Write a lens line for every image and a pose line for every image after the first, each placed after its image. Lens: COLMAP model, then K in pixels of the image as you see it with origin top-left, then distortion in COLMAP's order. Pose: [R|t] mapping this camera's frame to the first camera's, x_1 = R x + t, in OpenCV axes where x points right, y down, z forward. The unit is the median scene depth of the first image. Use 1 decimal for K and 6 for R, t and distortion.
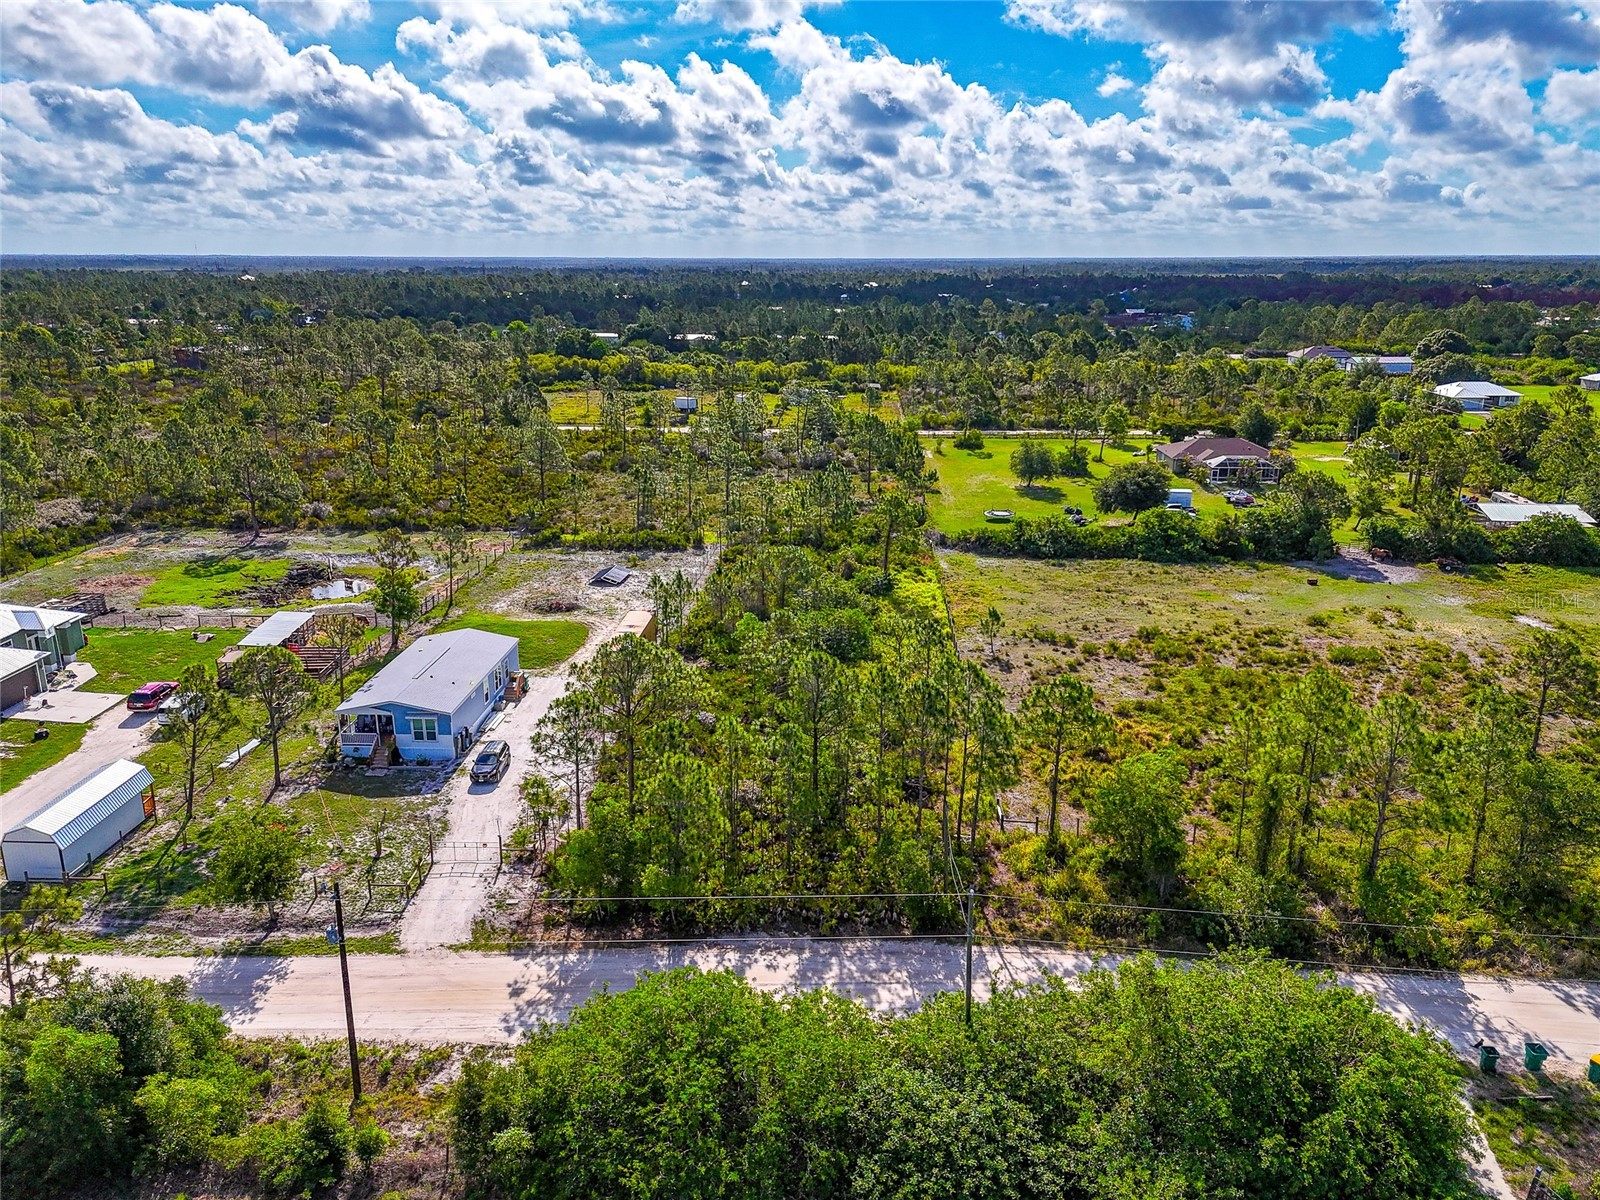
lens RADIAL K [[1179.2, 0, 797.5], [0, 1179.2, 626.6], [0, 0, 1]] dist [0.072955, -0.061715]
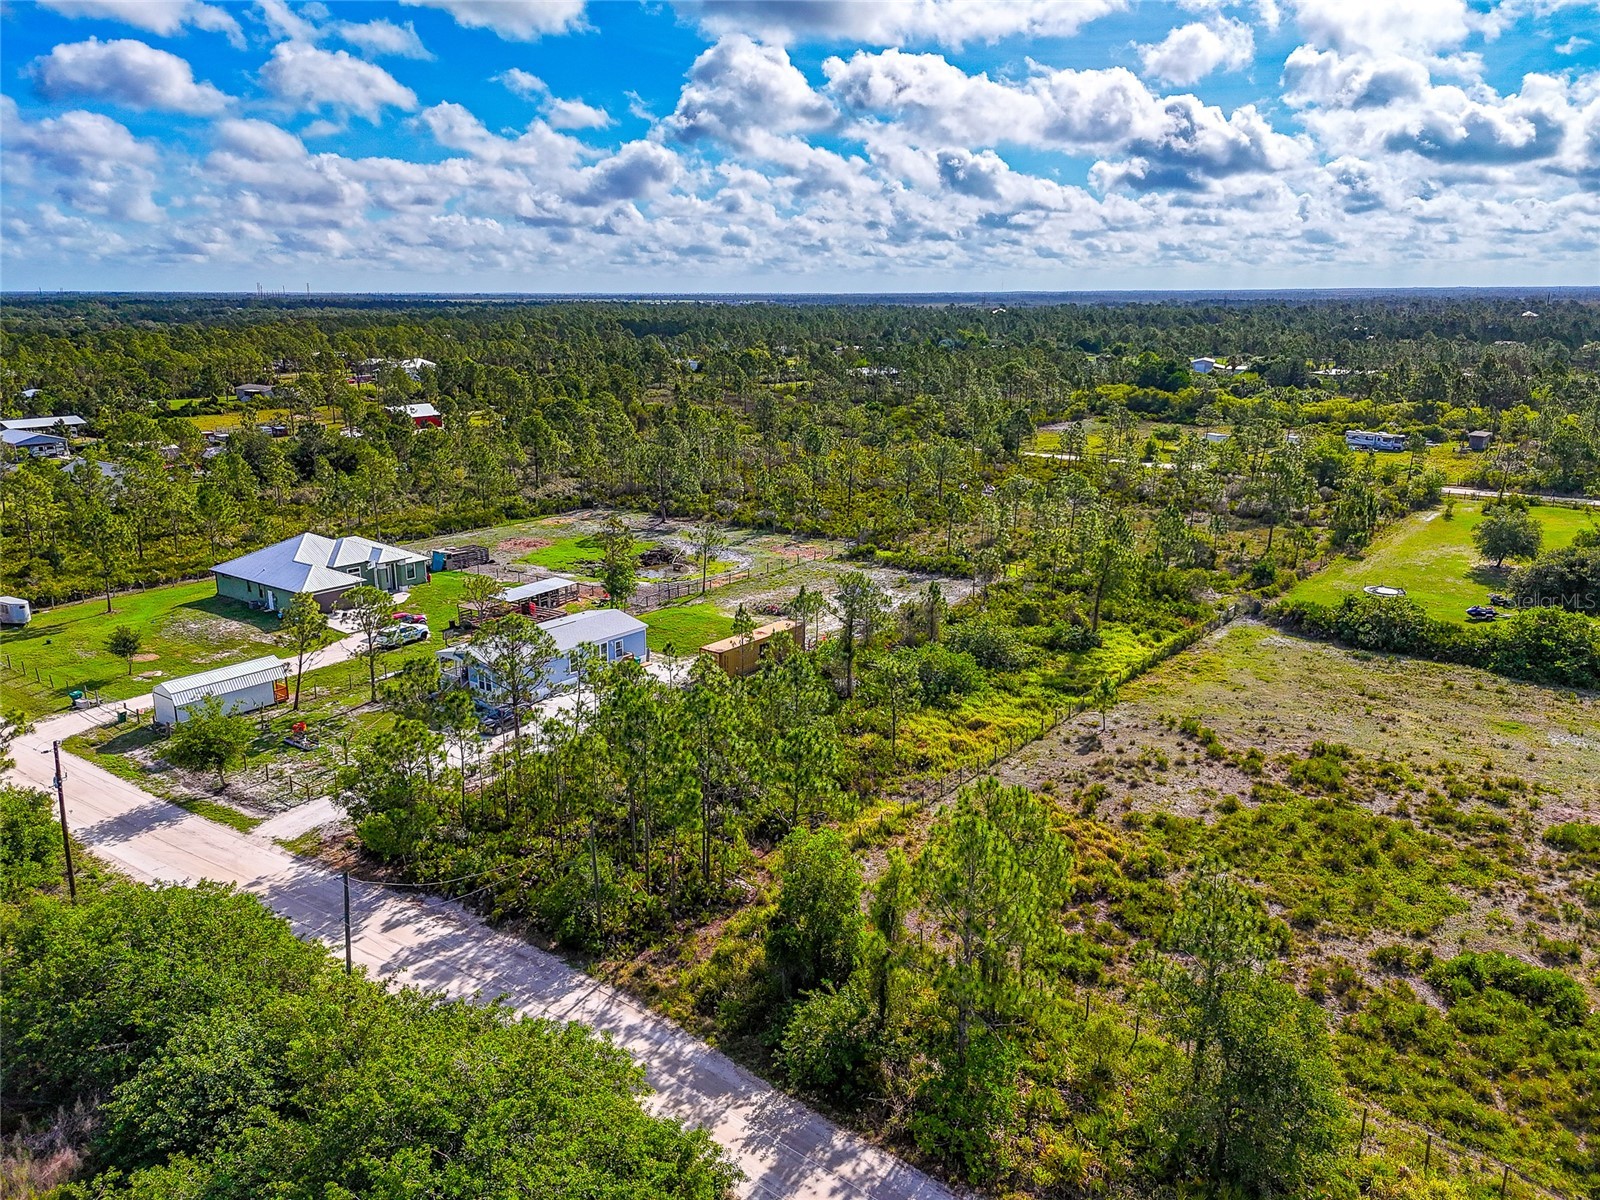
lens RADIAL K [[1179.2, 0, 797.5], [0, 1179.2, 626.6], [0, 0, 1]] dist [0.072955, -0.061715]
pose [[0.817171, 0.154996, -0.555164, 0.485025], [-0.169557, 0.985191, 0.025477, -0.039864], [0.550891, 0.073313, 0.831351, 0.168307]]
